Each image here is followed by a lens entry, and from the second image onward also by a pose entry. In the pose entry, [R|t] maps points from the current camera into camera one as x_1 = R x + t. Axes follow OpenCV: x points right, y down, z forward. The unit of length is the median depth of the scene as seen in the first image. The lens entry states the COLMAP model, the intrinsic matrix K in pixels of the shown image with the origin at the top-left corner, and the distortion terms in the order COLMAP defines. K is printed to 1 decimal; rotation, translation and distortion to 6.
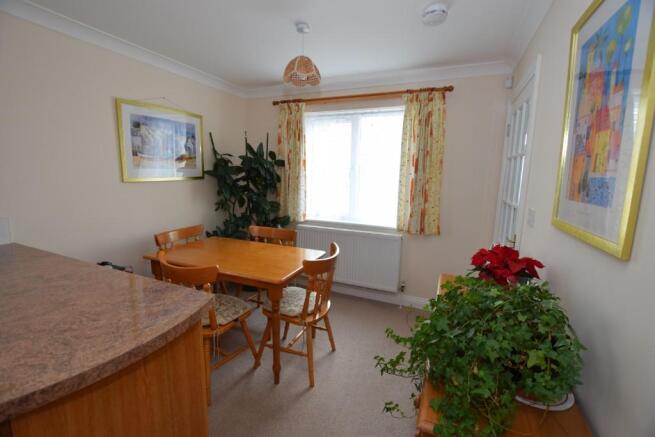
lens RADIAL K [[292.1, 0, 321.6], [0, 292.1, 208.2], [0, 0, 1]] dist [-0.008627, 0.000784]
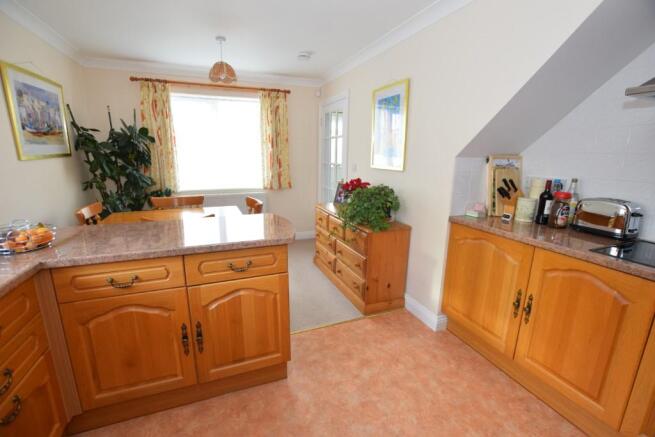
lens RADIAL K [[292.1, 0, 325.9], [0, 292.1, 219.1], [0, 0, 1]] dist [-0.008627, 0.000784]
pose [[0.705031, -0.174246, 0.687437, -0.555894], [0.095536, 0.983846, 0.151396, 0.036906], [-0.702712, -0.041064, 0.710288, -0.248352]]
